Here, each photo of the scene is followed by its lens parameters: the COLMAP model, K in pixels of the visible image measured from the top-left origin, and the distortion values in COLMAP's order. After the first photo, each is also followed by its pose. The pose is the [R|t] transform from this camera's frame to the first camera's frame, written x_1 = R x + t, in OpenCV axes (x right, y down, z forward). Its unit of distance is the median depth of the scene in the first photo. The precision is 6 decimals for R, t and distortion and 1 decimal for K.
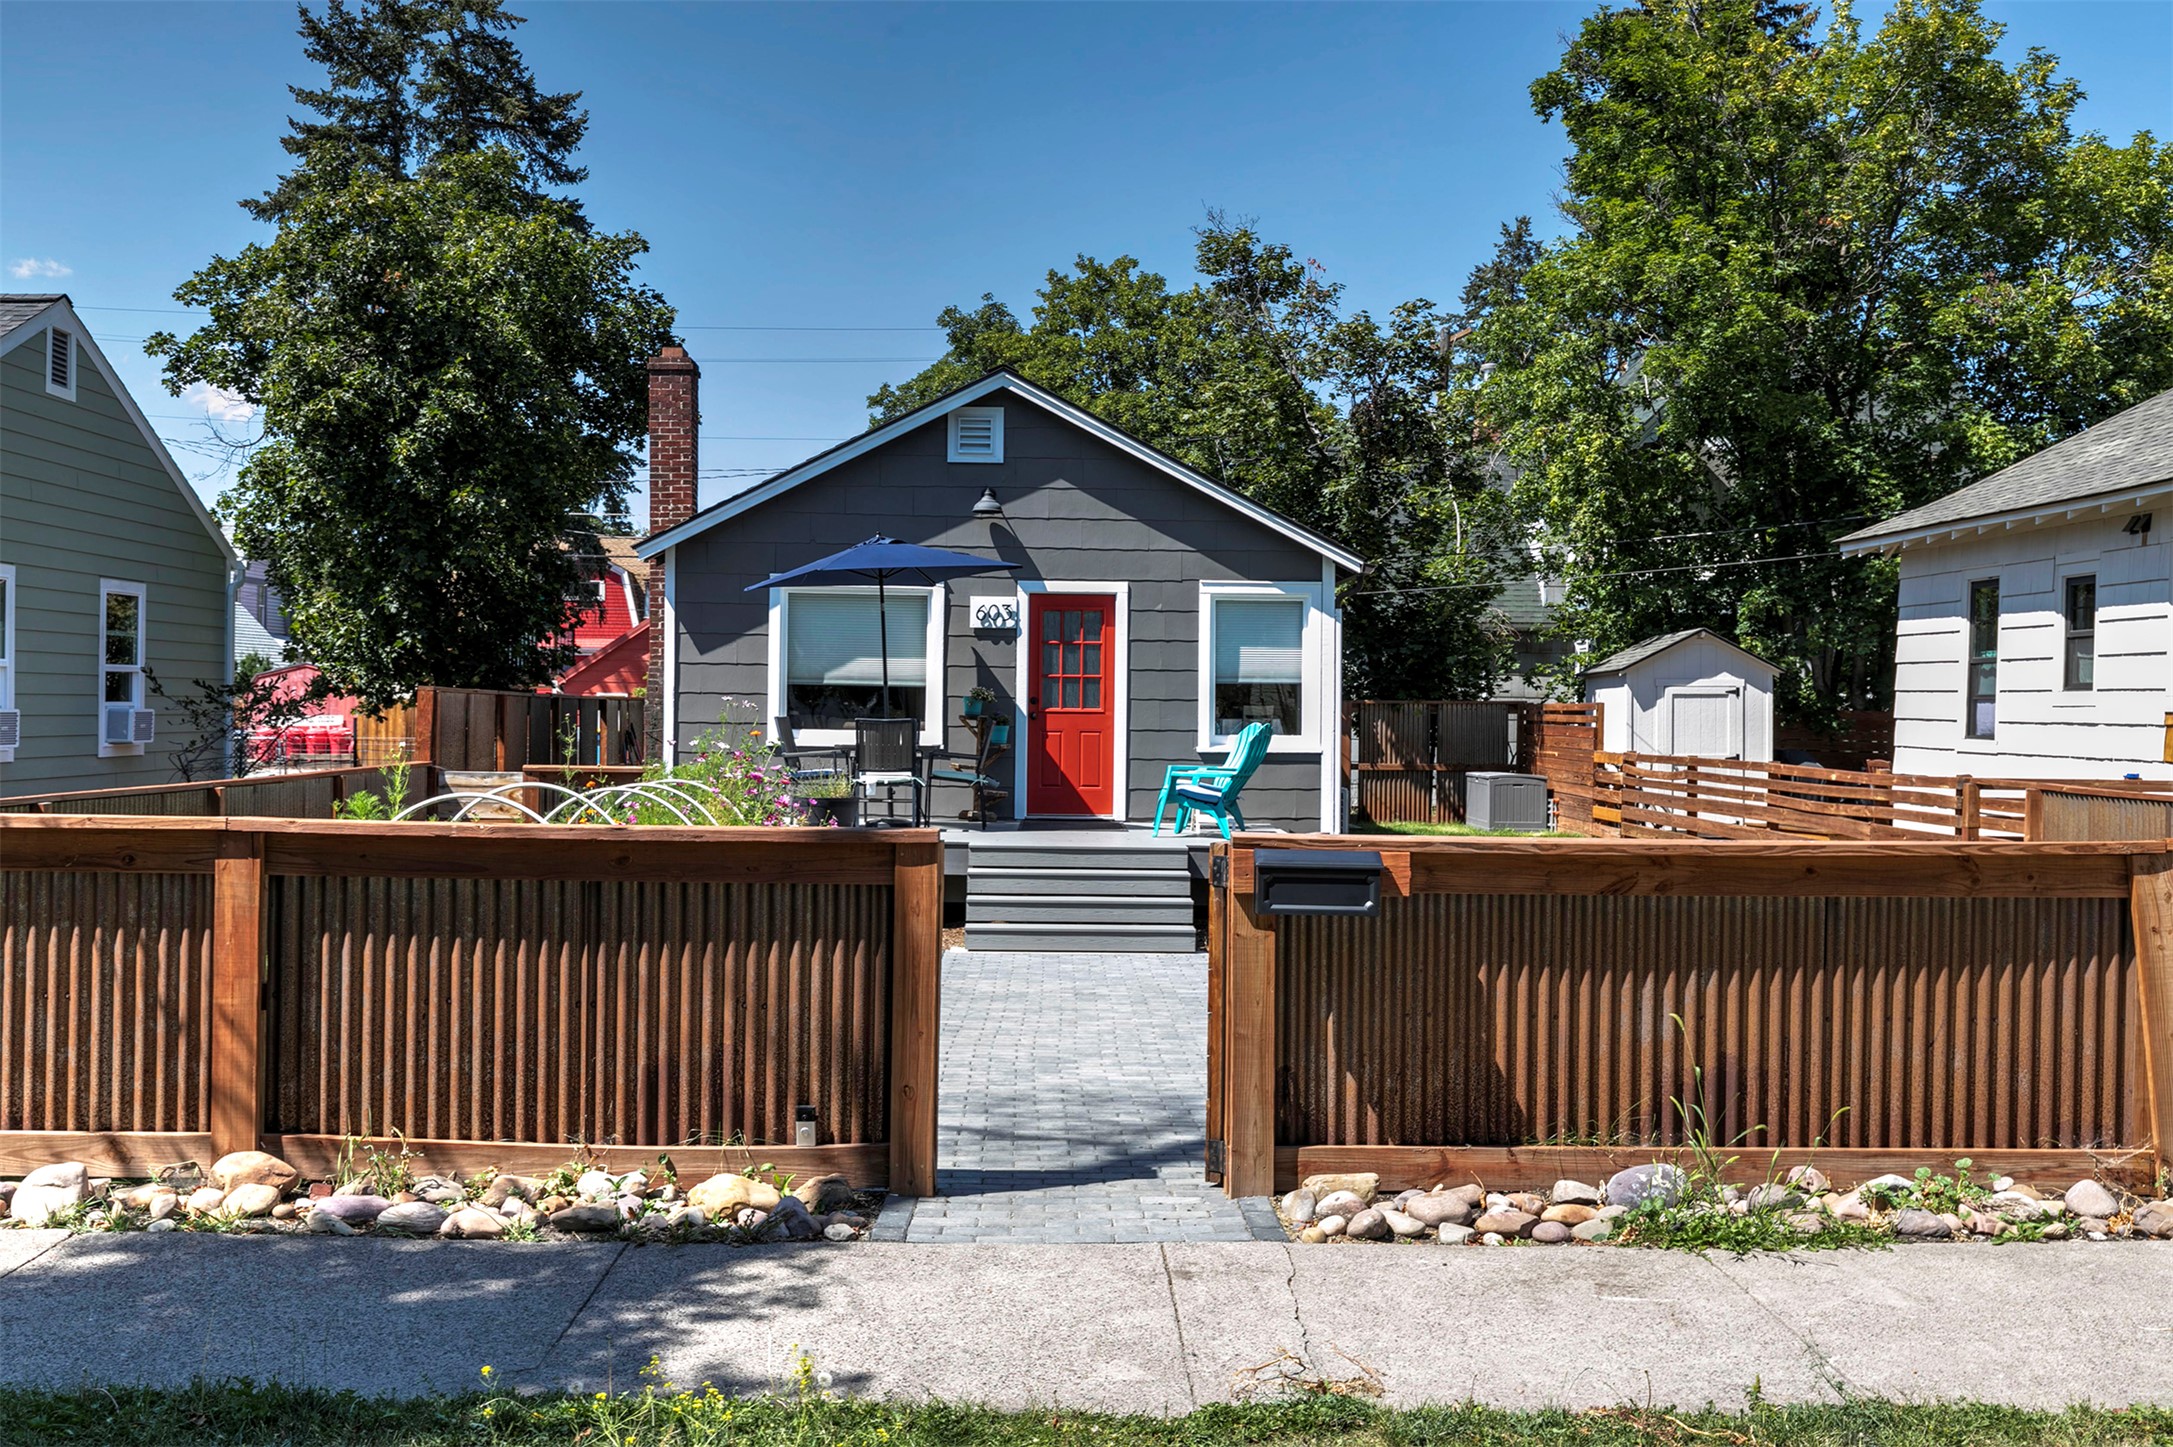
lens RADIAL K [[2109.5, 0, 1080.7], [0, 2109.5, 721.3], [0, 0, 1]] dist [0.013042, 0.000000]
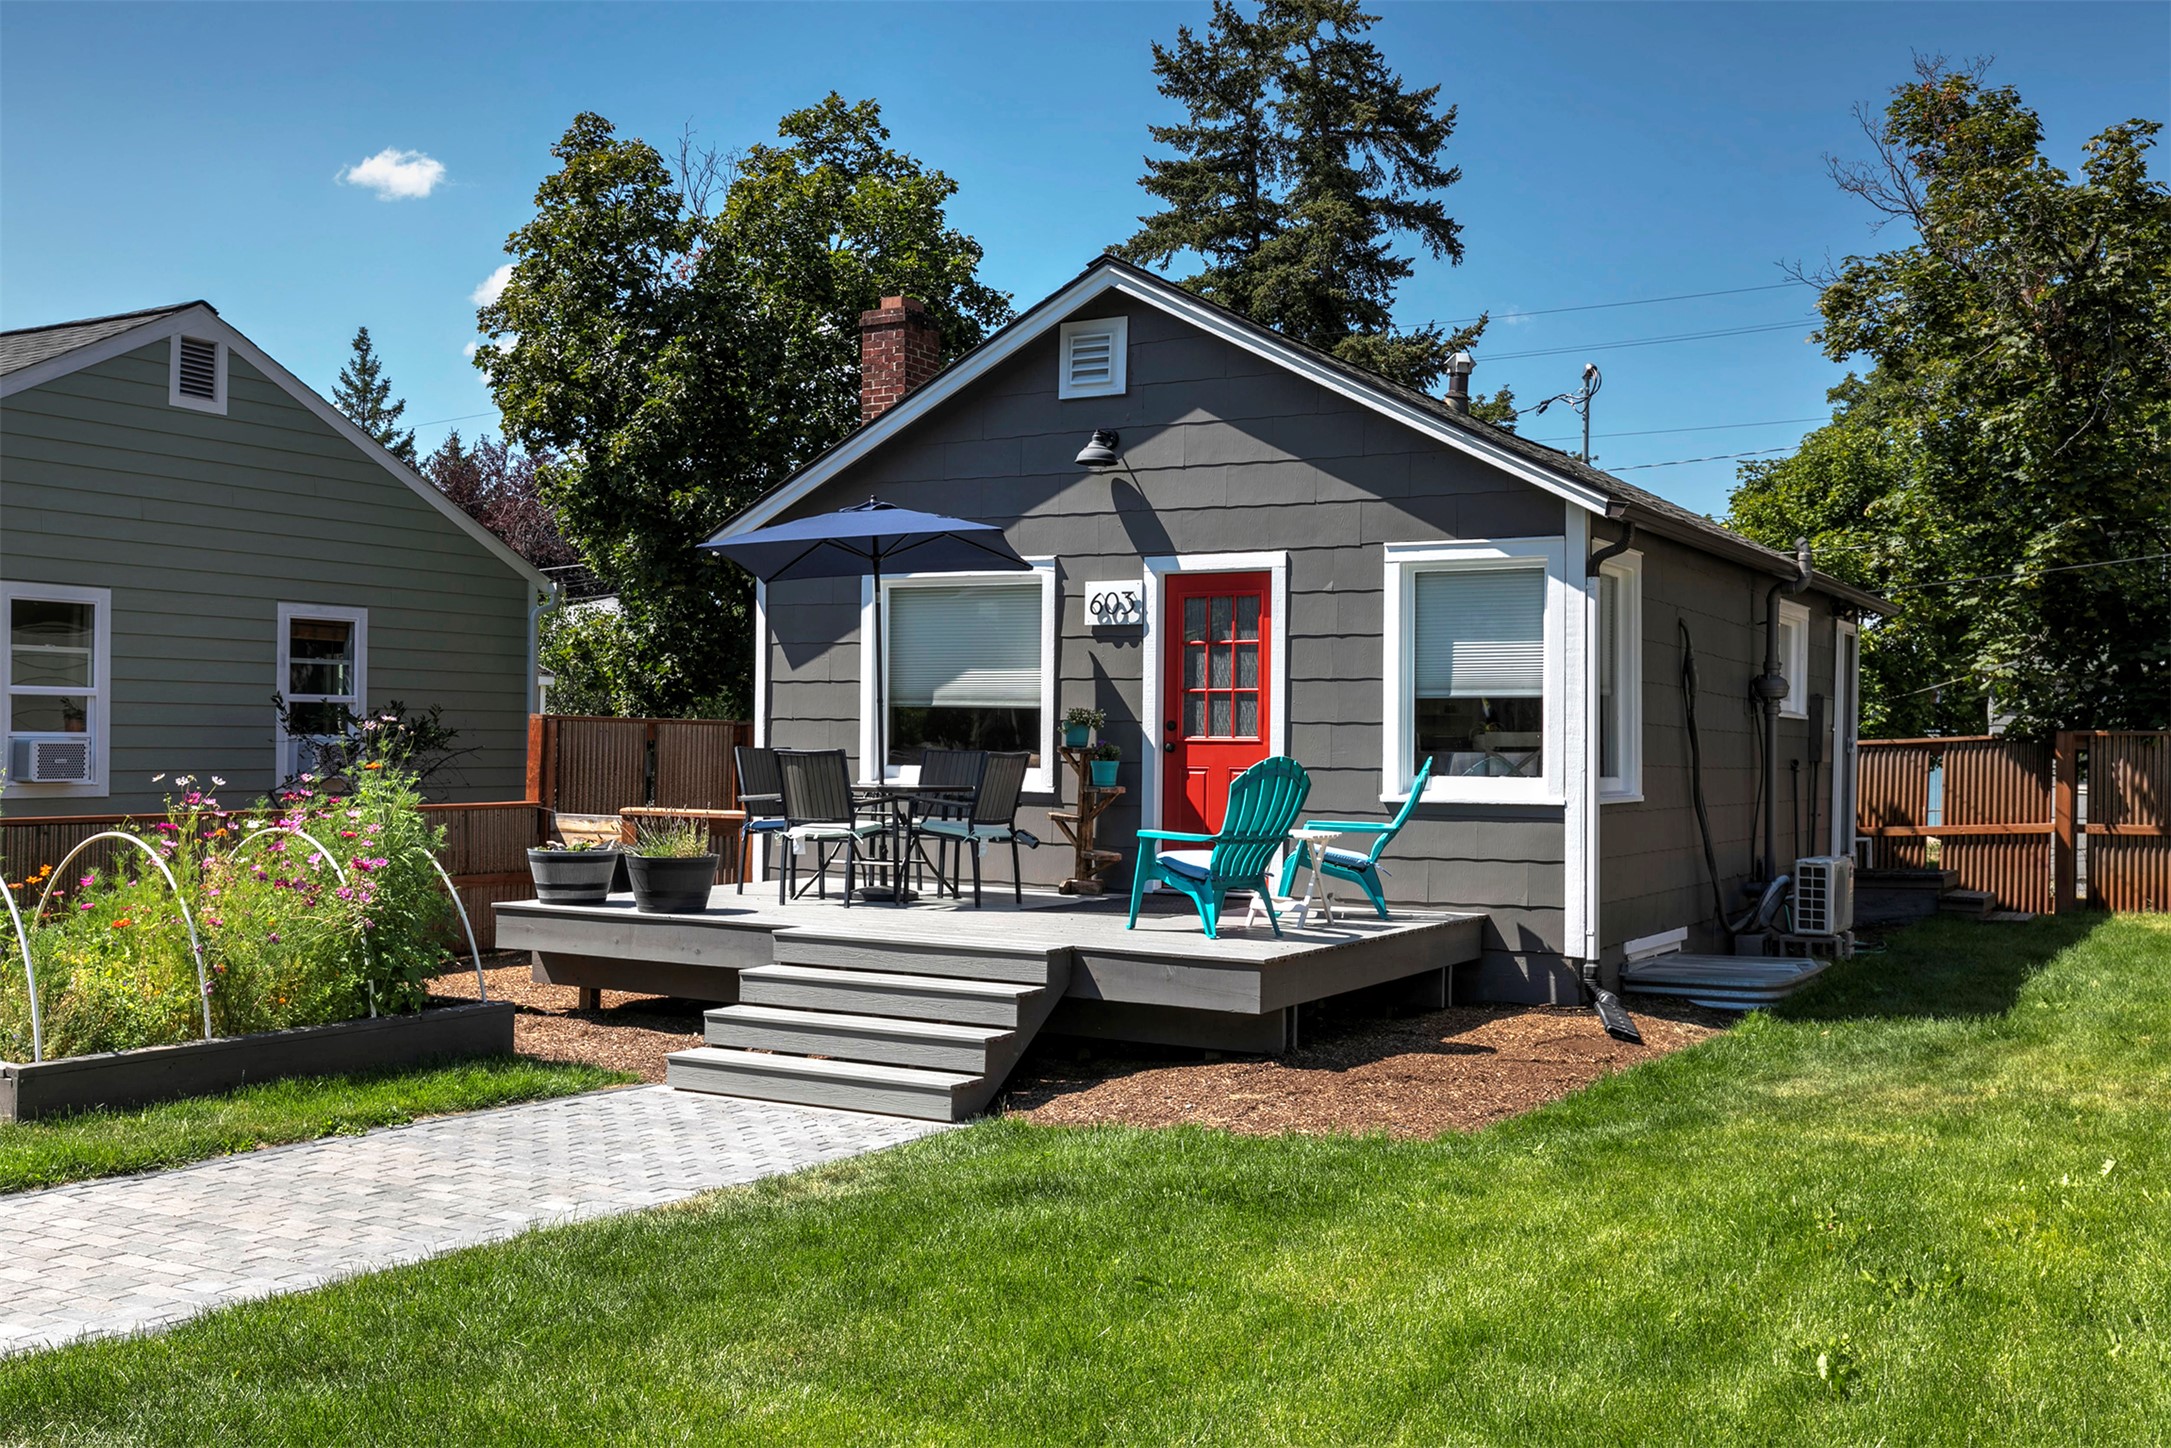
lens RADIAL K [[2107.5, 0, 1086.4], [0, 2107.5, 734.5], [0, 0, 1]] dist [0.013042, 0.000000]
pose [[0.852759, -0.005347, -0.522277, 0.322429], [-0.003056, 0.999879, -0.015227, 0.003936], [0.522295, 0.014581, 0.852640, 0.382761]]
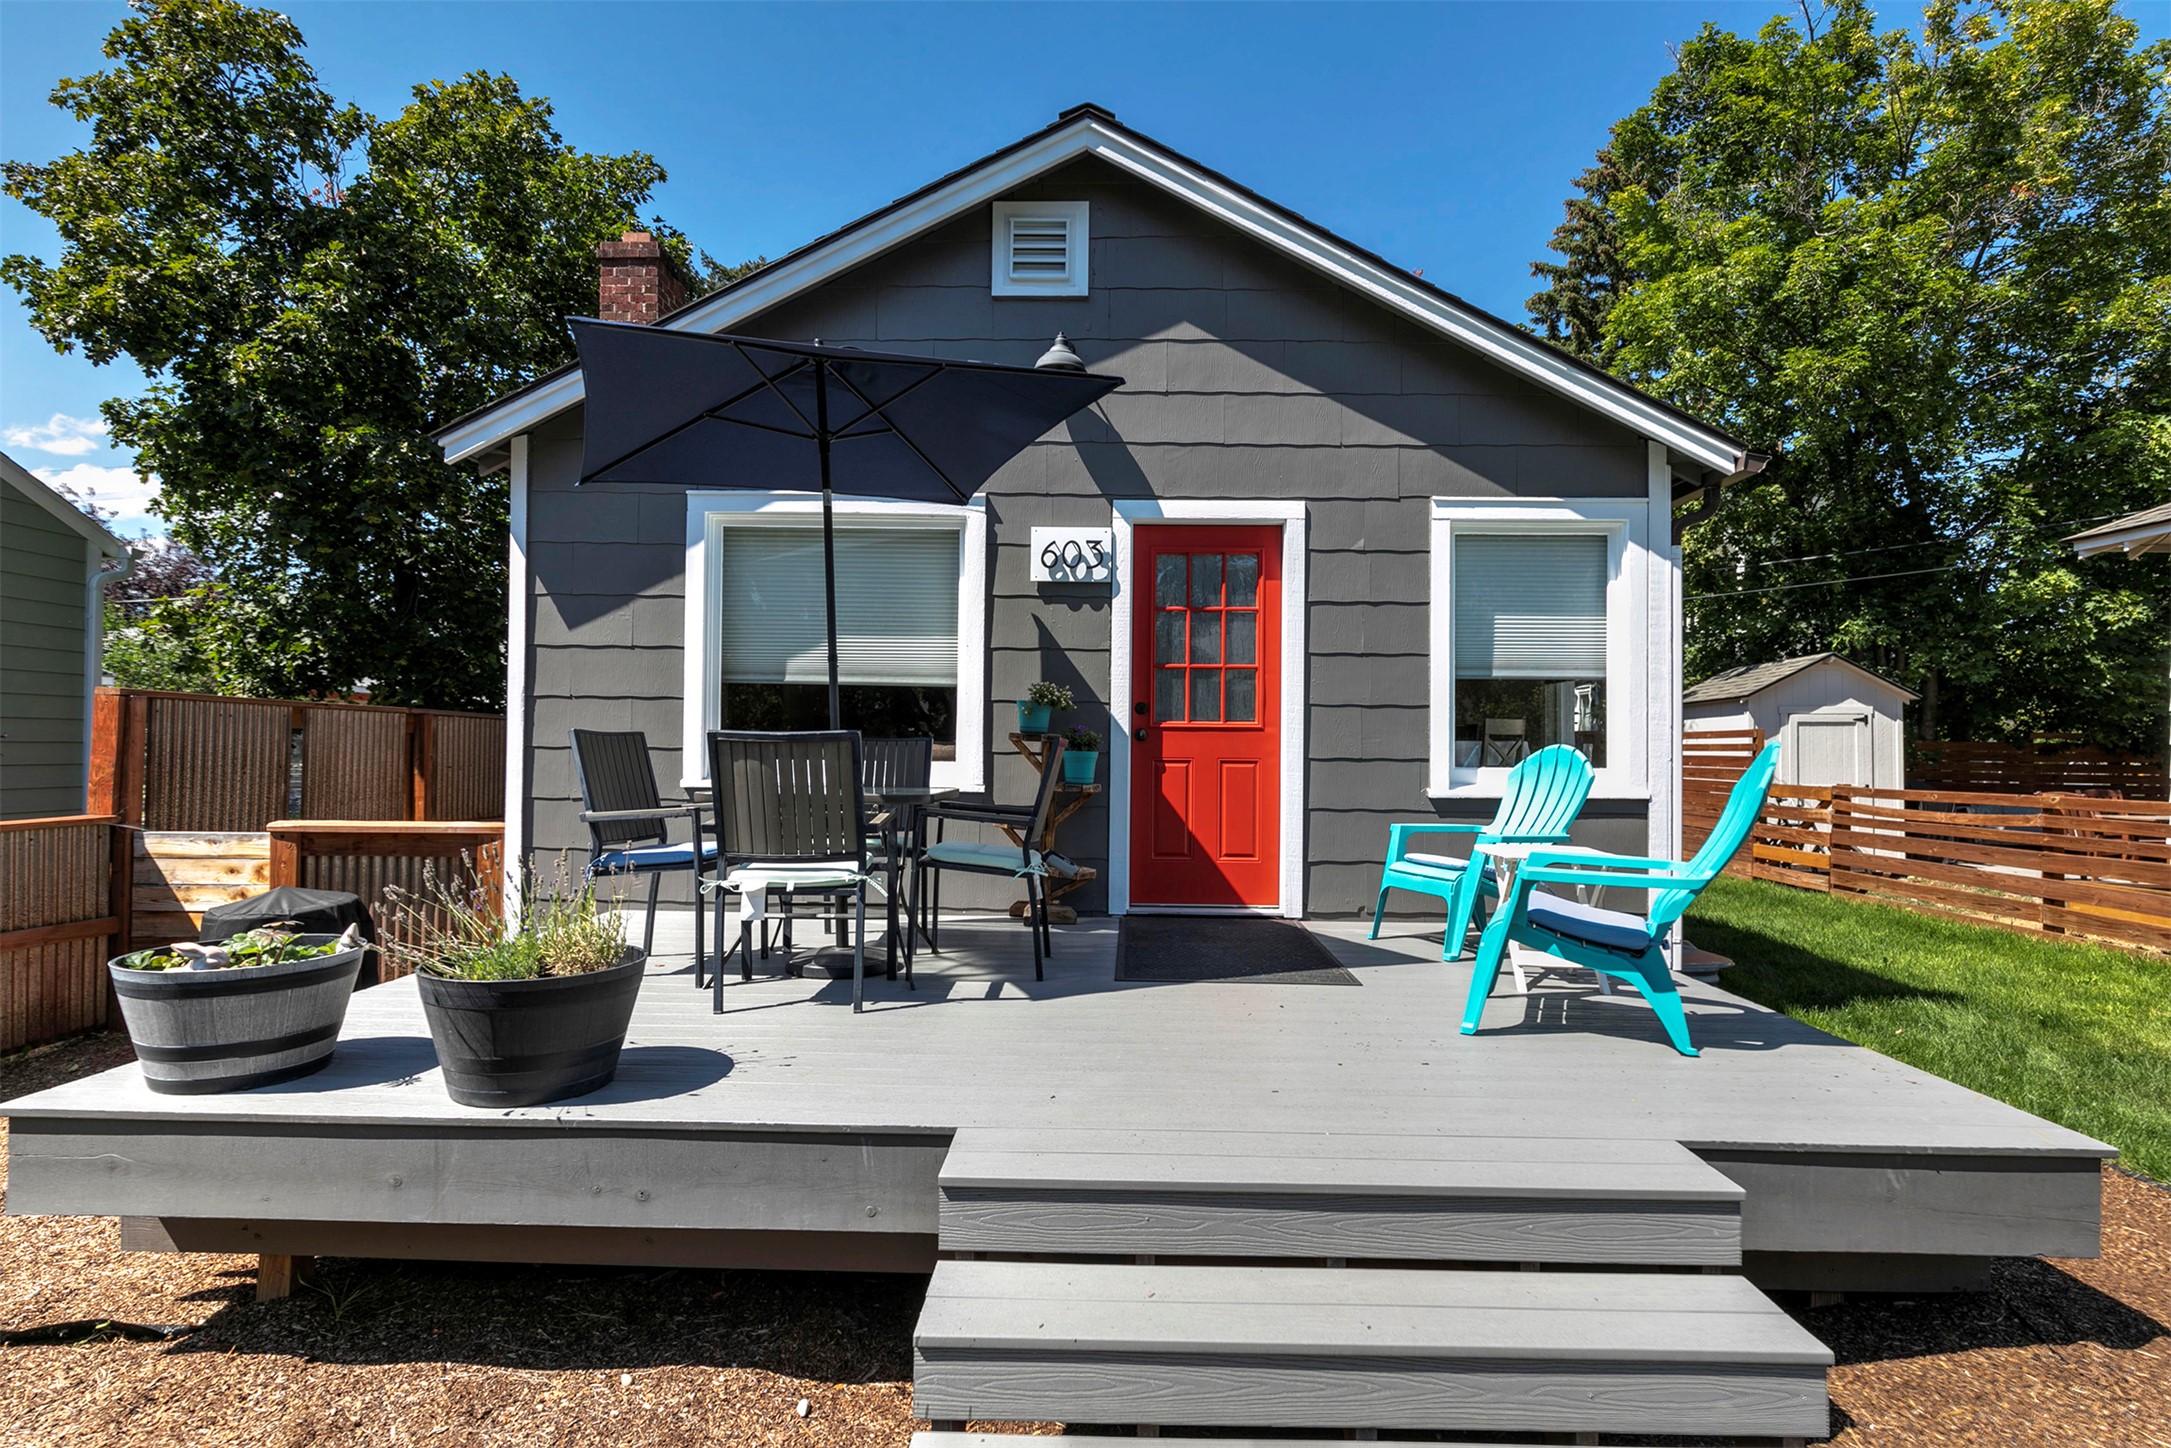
lens RADIAL K [[1074.4, 0, 1106.8], [0, 1074.4, 736.6], [0, 0, 1]] dist [-0.003871, 0.002027]
pose [[0.999139, -0.003190, -0.041364, -0.019566], [0.002403, 0.999815, -0.019060, 0.003490], [0.041418, 0.018945, 0.998962, 0.704518]]
